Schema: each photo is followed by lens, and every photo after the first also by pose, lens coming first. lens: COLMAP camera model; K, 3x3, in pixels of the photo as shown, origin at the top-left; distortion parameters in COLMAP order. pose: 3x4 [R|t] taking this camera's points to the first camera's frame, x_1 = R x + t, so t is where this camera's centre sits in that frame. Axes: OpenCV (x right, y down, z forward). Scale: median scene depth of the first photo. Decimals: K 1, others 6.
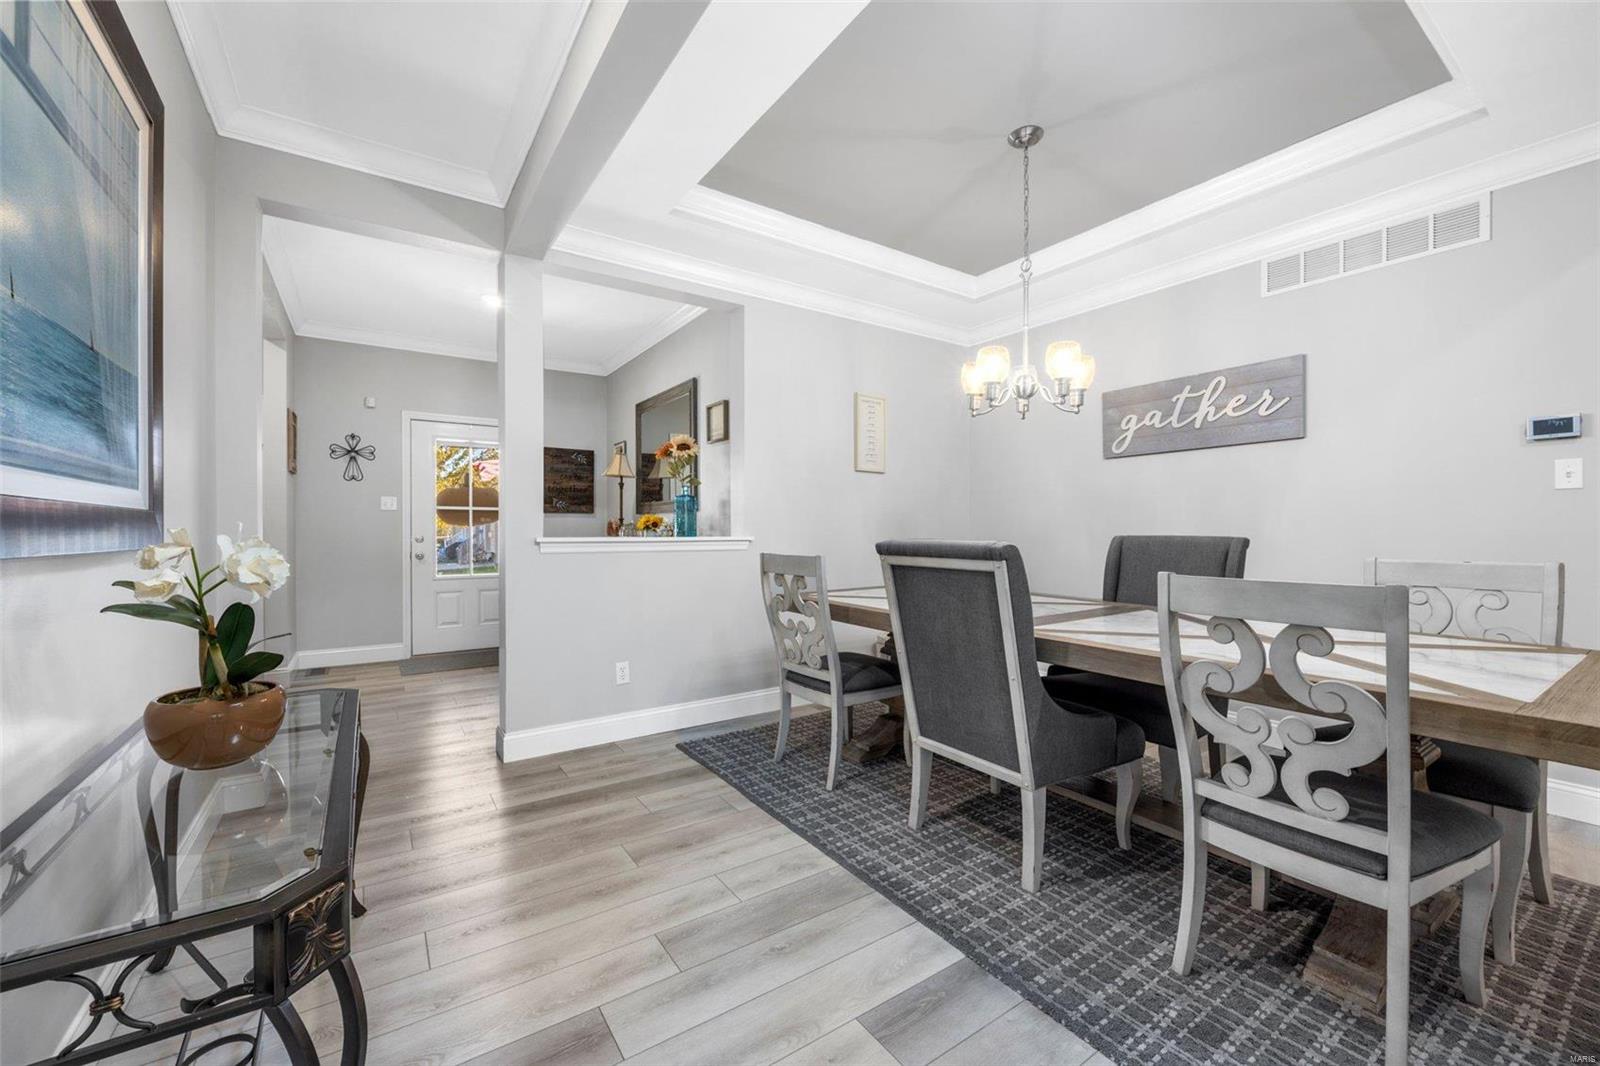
lens RADIAL K [[644.0, 0, 809.0], [0, 644.0, 535.2], [0, 0, 1]] dist [-0.001600, -0.000437]
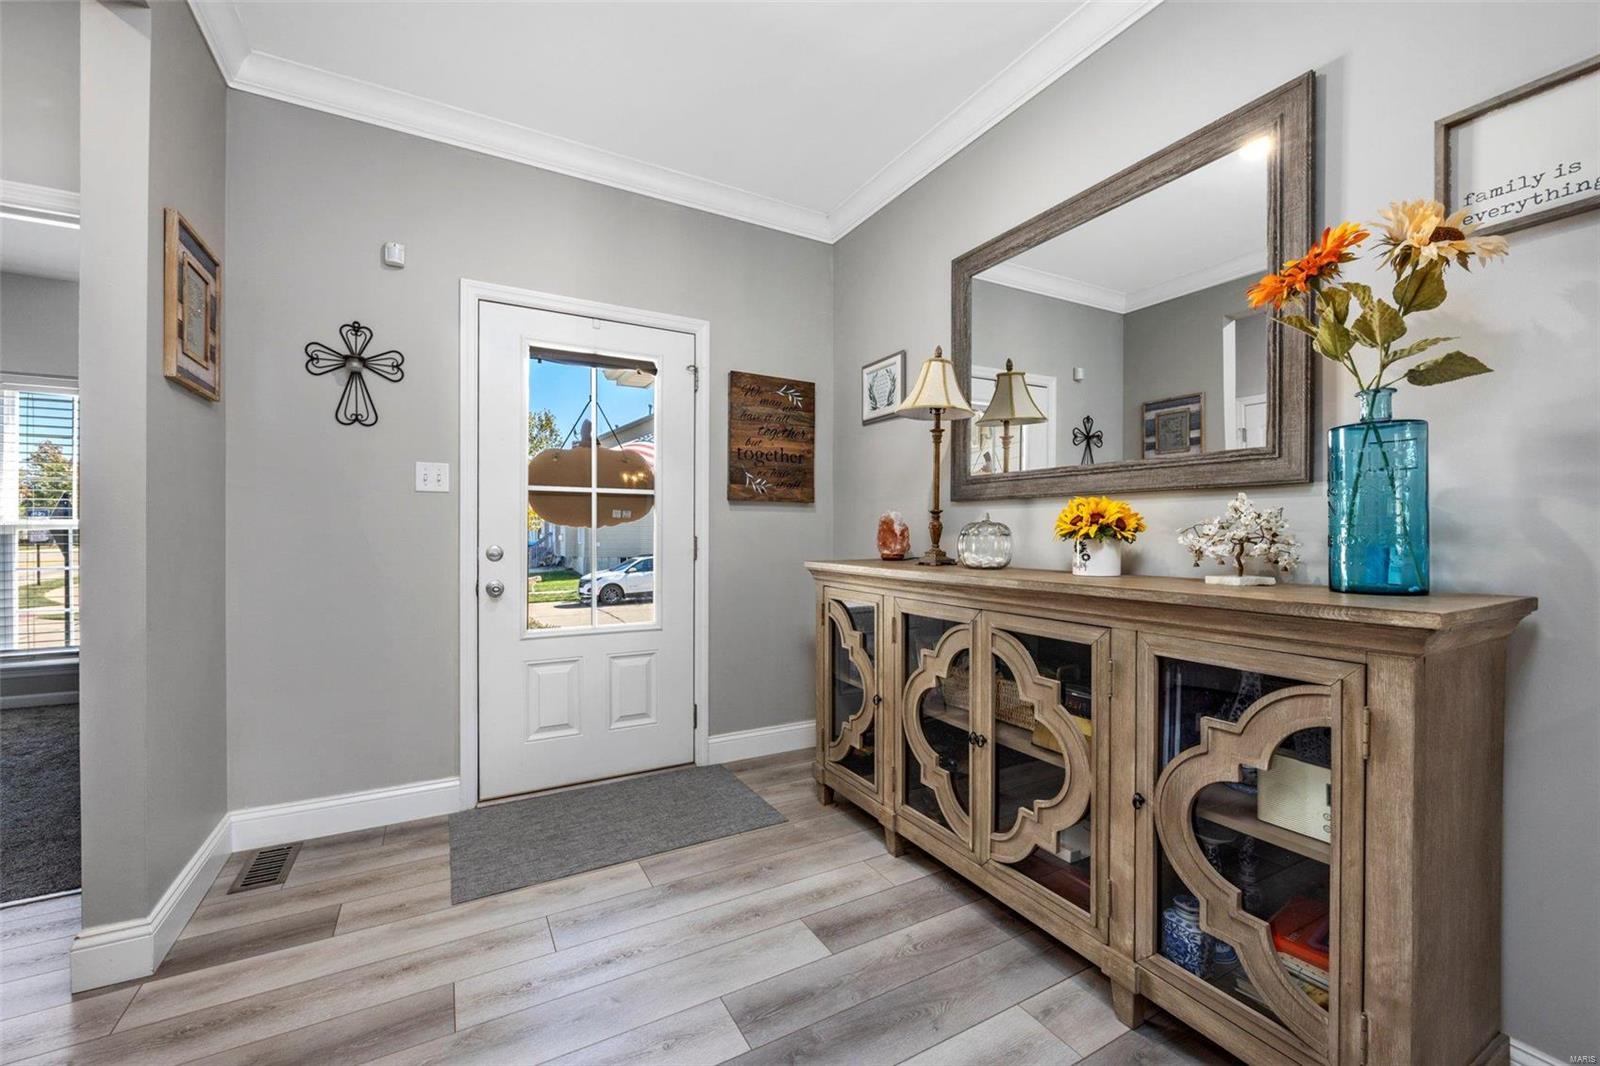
lens RADIAL K [[644.0, 0, 804.4], [0, 644.0, 536.3], [0, 0, 1]] dist [-0.001600, -0.000437]
pose [[0.996605, 0.004817, -0.082196, -0.326079], [-0.004976, 0.999986, -0.001733, -0.006756], [0.082186, 0.002136, 0.996615, 0.525572]]
